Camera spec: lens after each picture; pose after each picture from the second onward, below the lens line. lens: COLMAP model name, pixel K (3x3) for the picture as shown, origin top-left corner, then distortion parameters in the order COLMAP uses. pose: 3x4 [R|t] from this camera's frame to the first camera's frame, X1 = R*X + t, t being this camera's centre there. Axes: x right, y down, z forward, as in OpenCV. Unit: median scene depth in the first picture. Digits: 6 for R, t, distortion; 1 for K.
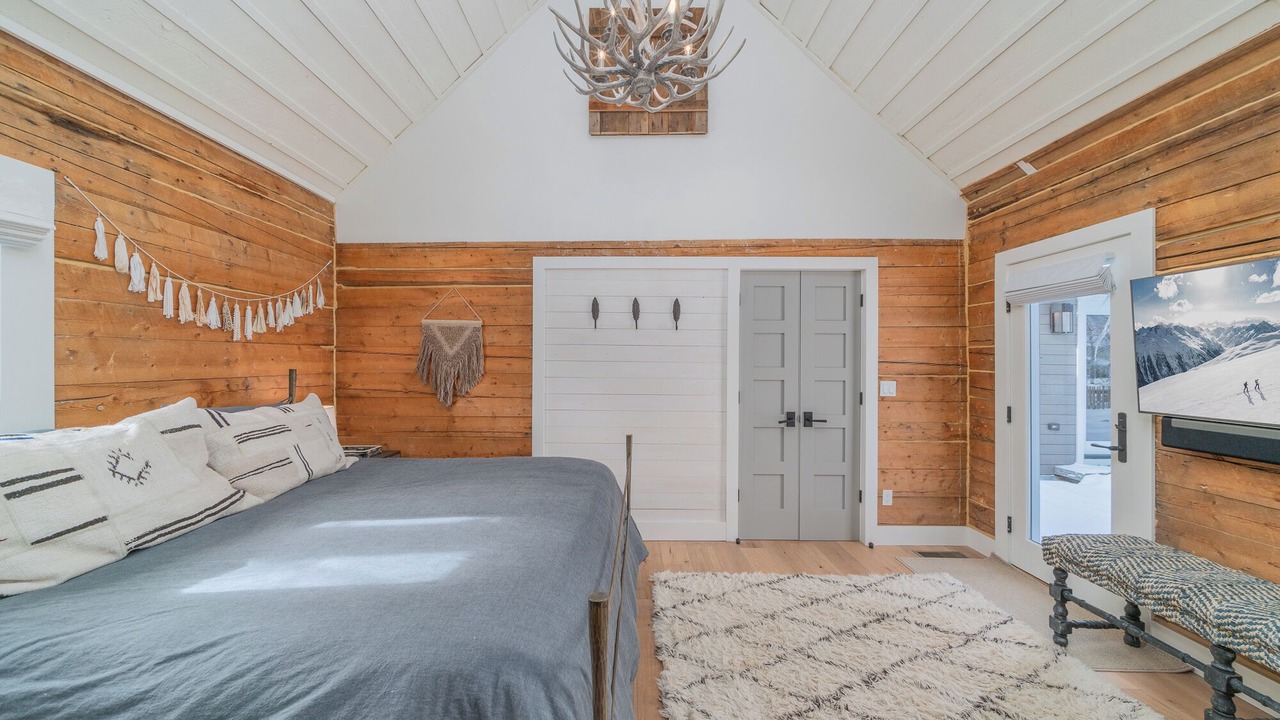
lens RADIAL K [[444.3, 0, 637.6], [0, 444.3, 358.5], [0, 0, 1]] dist [-0.000820, -0.000291]
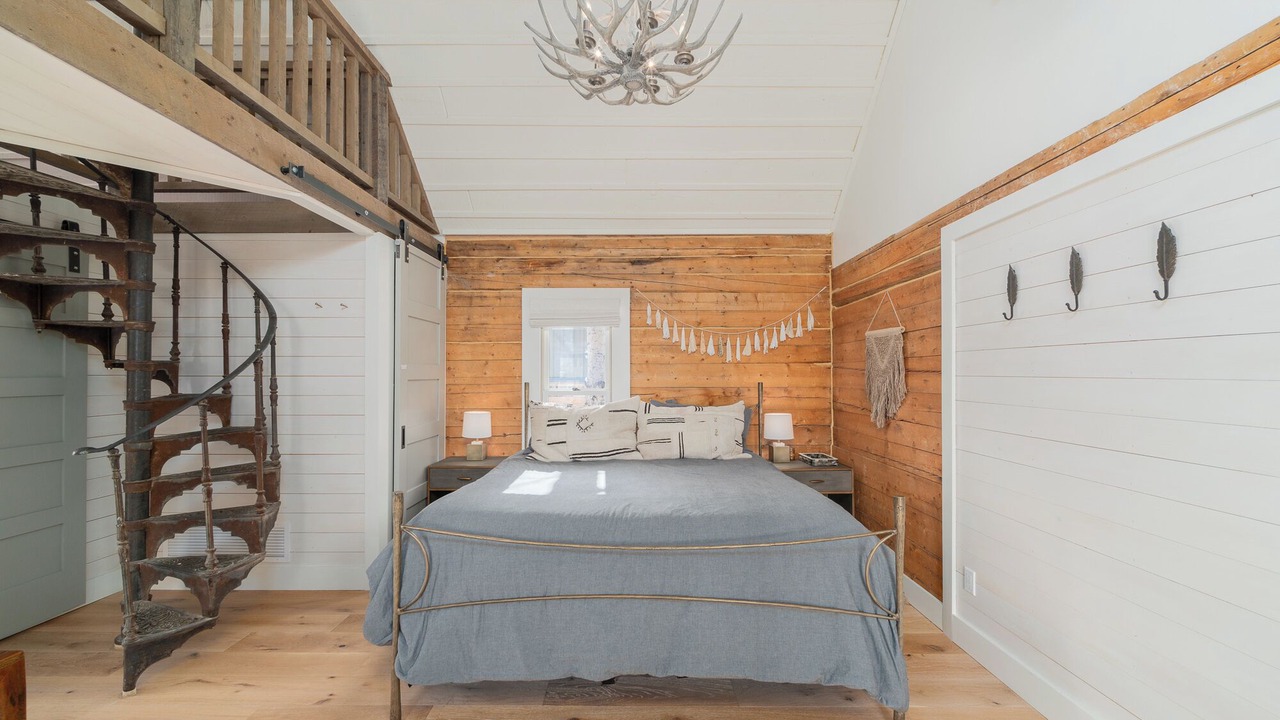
lens RADIAL K [[482.8, 0, 636.8], [0, 482.8, 371.2], [0, 0, 1]] dist [-0.001774, -0.000441]
pose [[0.014573, -0.009945, -0.999844, 0.612322], [0.003772, 0.999944, -0.009891, 0.003720], [0.999887, -0.003627, 0.014609, 0.596449]]
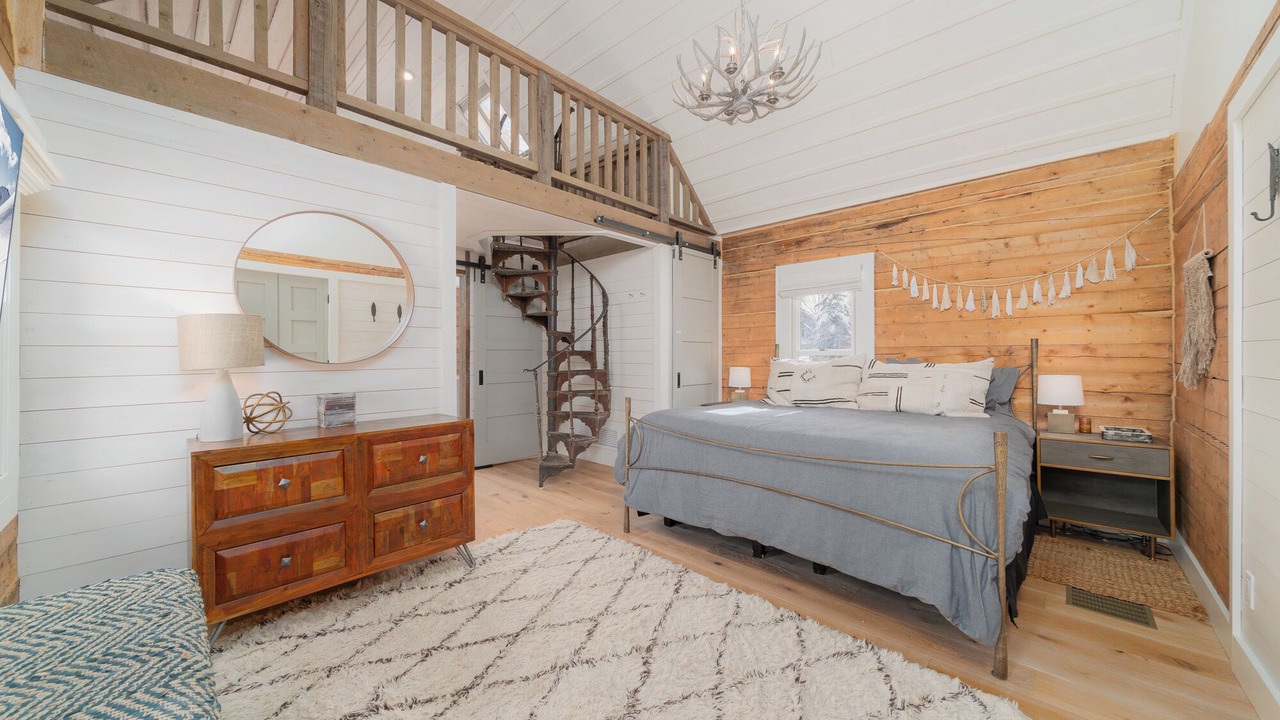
lens RADIAL K [[458.6, 0, 640.9], [0, 458.6, 355.8], [0, 0, 1]] dist [-0.000618, -0.000220]
pose [[-0.671789, -0.001738, -0.740741, 0.718187], [0.005204, 0.999961, -0.007066, 0.068471], [0.740724, -0.008602, -0.671754, 1.006047]]
